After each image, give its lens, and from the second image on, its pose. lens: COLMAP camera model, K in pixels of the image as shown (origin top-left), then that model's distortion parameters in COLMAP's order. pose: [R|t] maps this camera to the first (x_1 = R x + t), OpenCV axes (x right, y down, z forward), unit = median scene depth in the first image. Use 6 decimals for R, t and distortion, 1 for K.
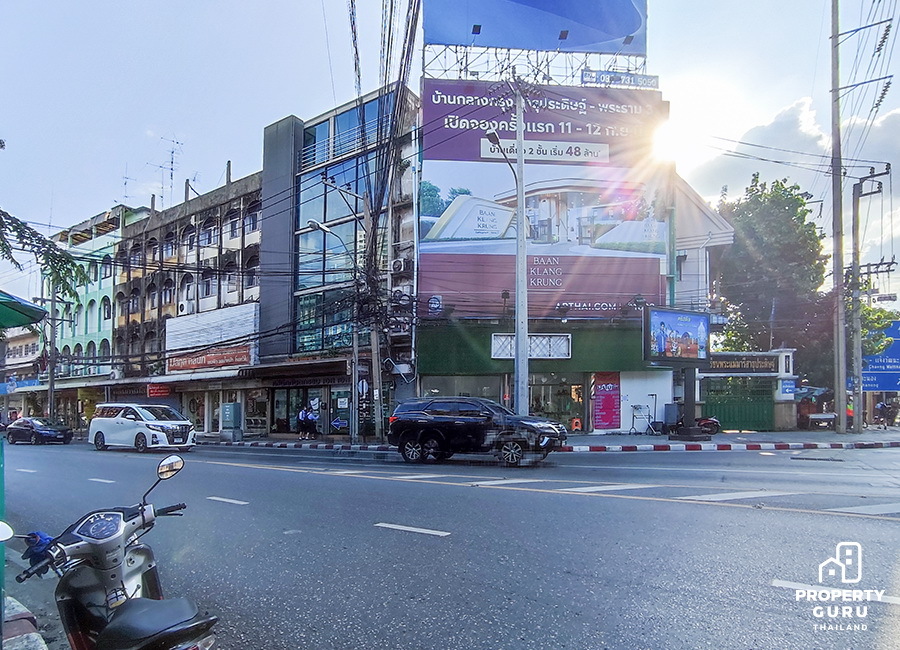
lens RADIAL K [[457.5, 0, 449.9], [0, 457.5, 403.1], [0, 0, 1]] dist [-0.001650, -0.000261]
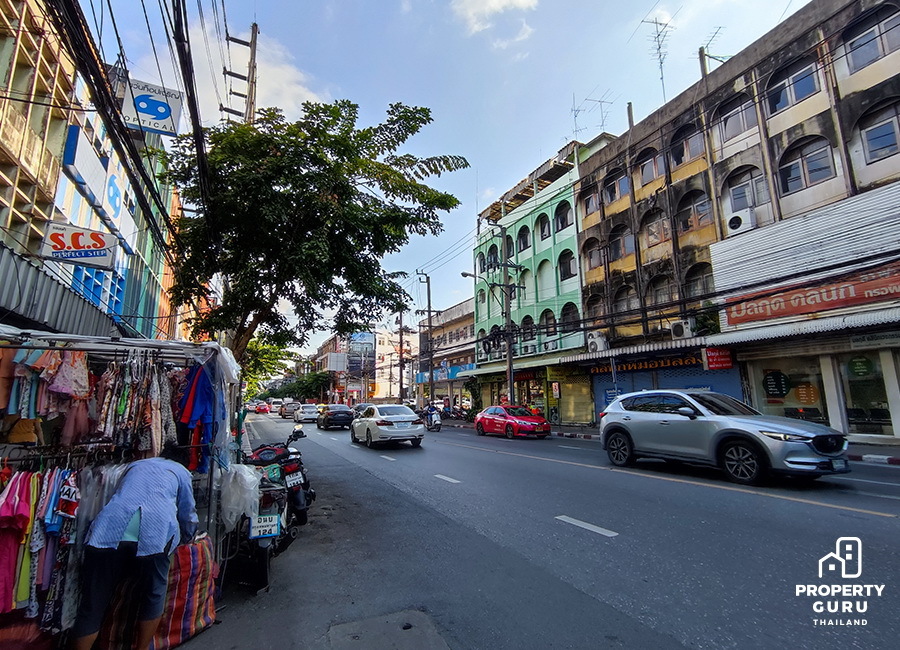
lens RADIAL K [[428.1, 0, 450.0], [0, 428.1, 325.0], [0, 0, 1]] dist [0.000394, 0.000154]
pose [[0.828365, -0.099592, -0.551265, -0.547187], [0.010573, 0.986674, -0.162365, 0.014041], [0.560089, 0.128669, 0.818379, 0.309968]]
